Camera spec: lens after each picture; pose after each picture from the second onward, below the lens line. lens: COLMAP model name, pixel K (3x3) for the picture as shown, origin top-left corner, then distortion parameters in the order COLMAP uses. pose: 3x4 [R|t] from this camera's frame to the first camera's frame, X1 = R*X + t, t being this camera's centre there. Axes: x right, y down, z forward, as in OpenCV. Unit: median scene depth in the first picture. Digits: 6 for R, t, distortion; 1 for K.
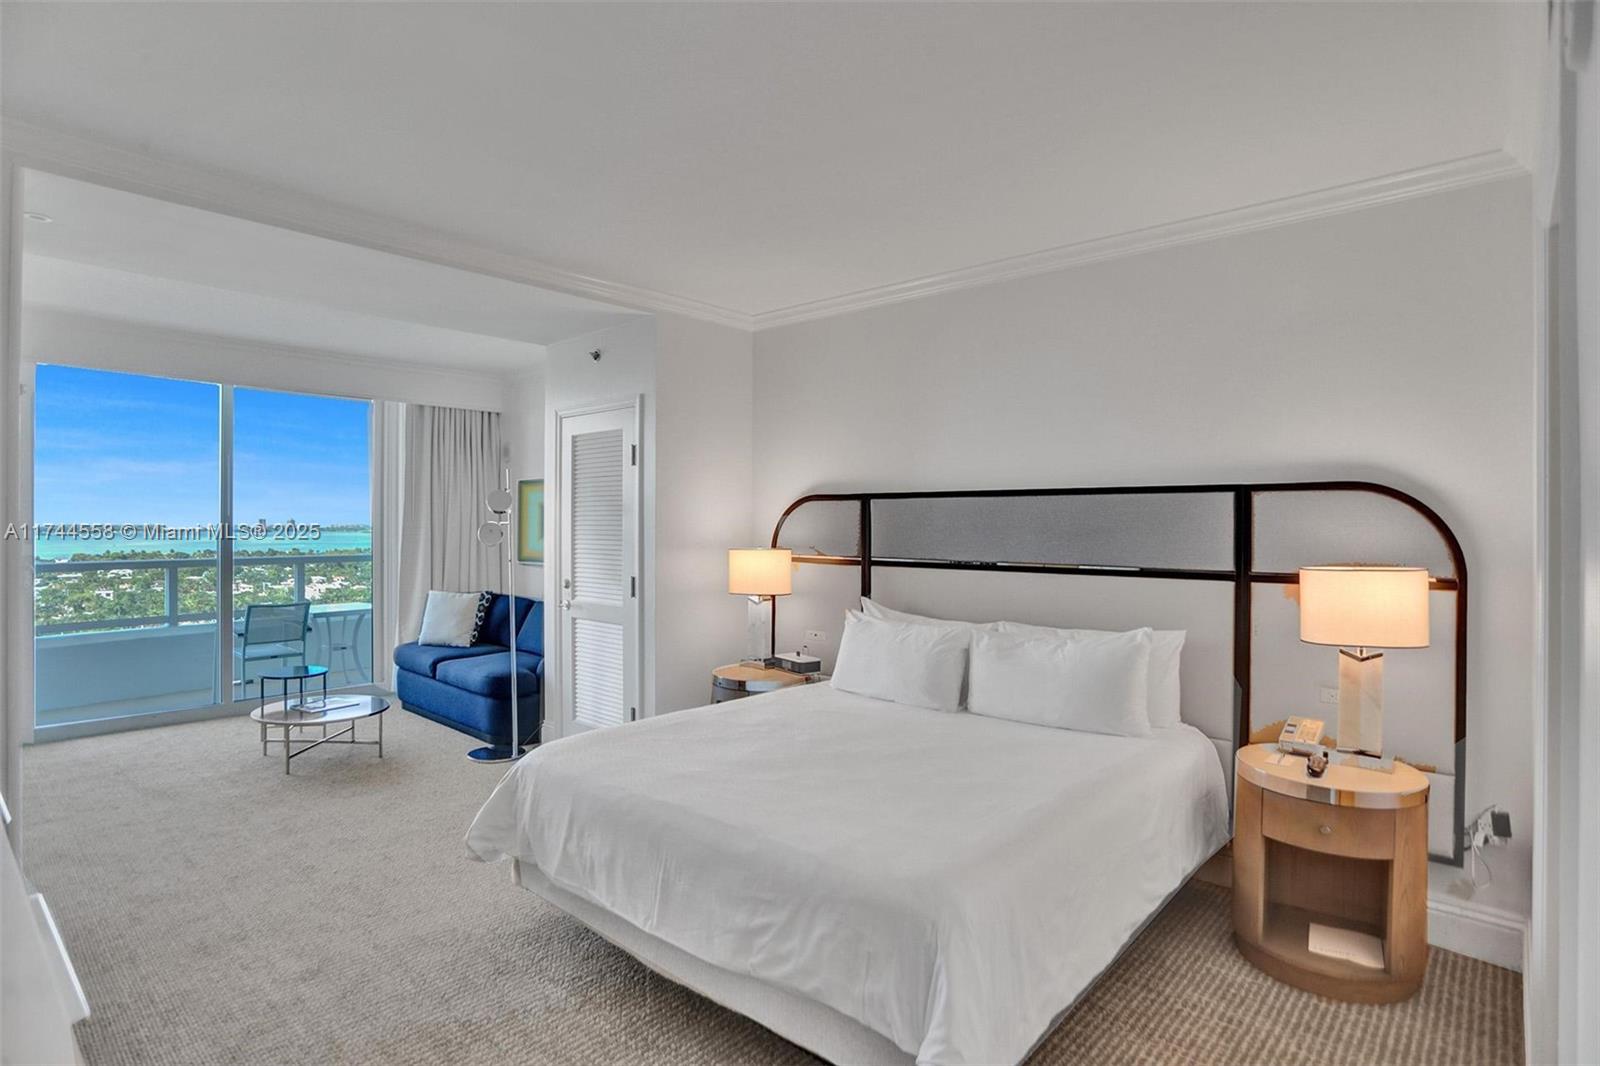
lens RADIAL K [[844.4, 0, 794.0], [0, 844.4, 516.4], [0, 0, 1]] dist [-0.059483, 0.035116]
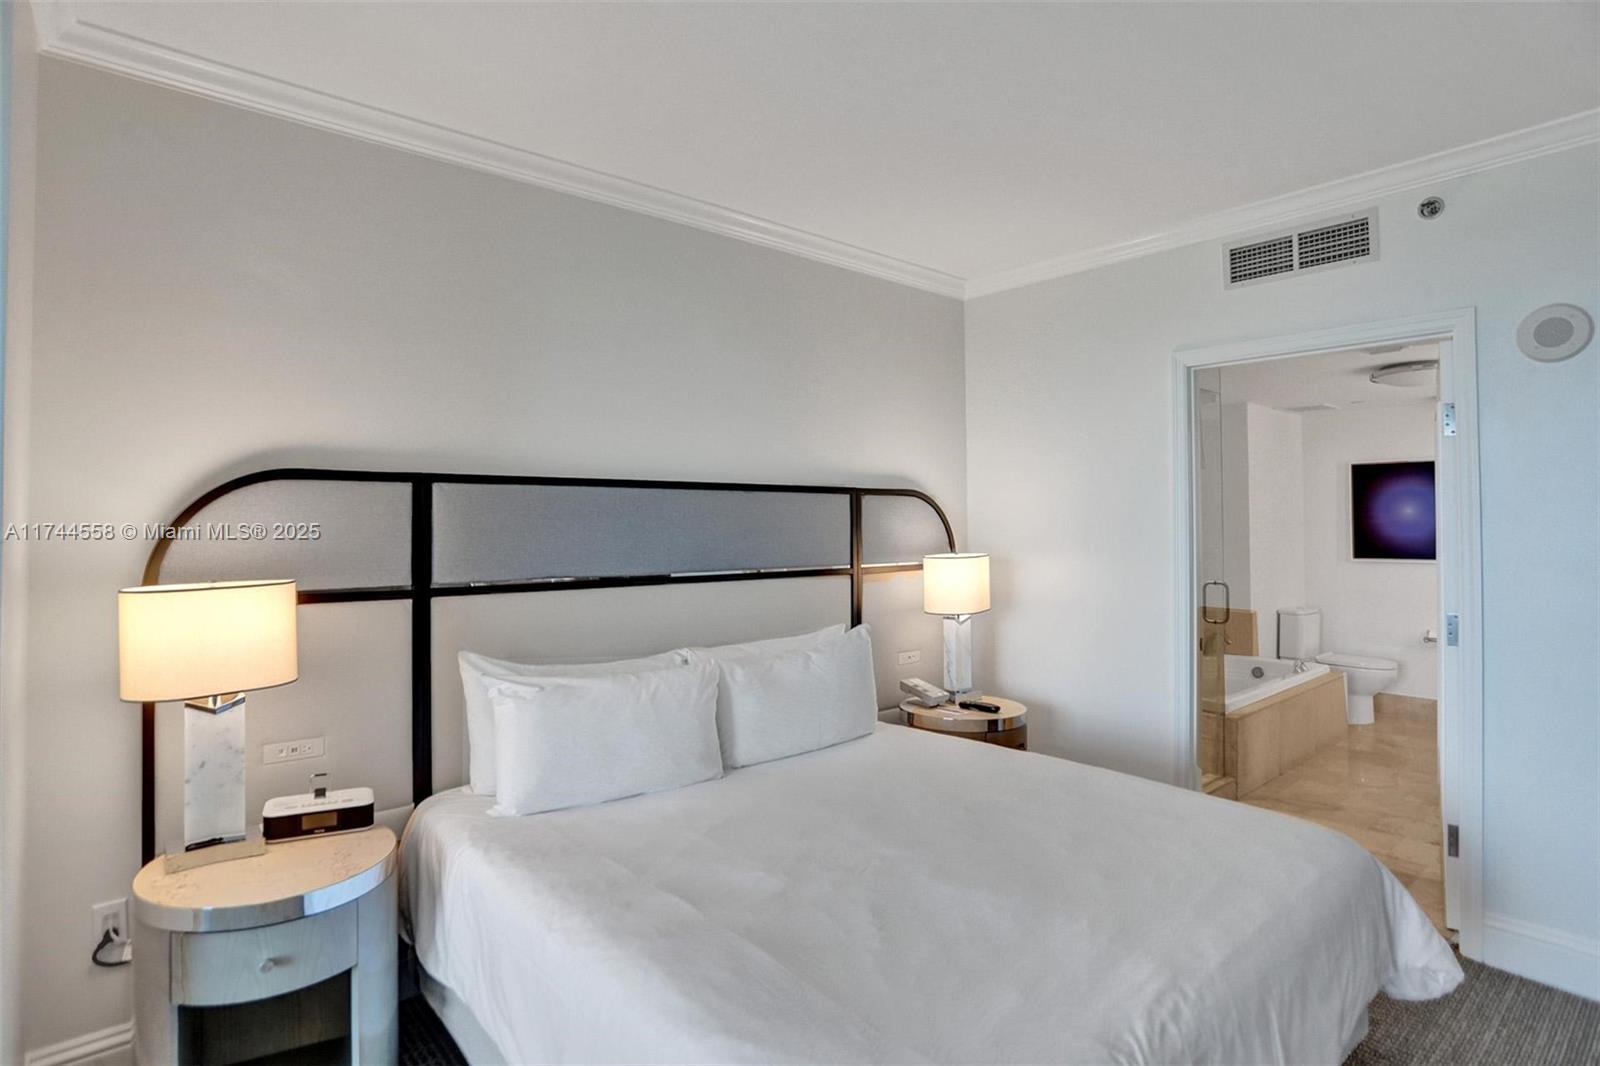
lens RADIAL K [[844.4, 0, 794.0], [0, 844.4, 516.4], [0, 0, 1]] dist [-0.059483, 0.035116]
pose [[0.146075, 0.020164, 0.989068, -0.513630], [0.006317, 0.999753, -0.021315, 0.019981], [-0.989253, 0.009362, 0.145911, 0.781104]]
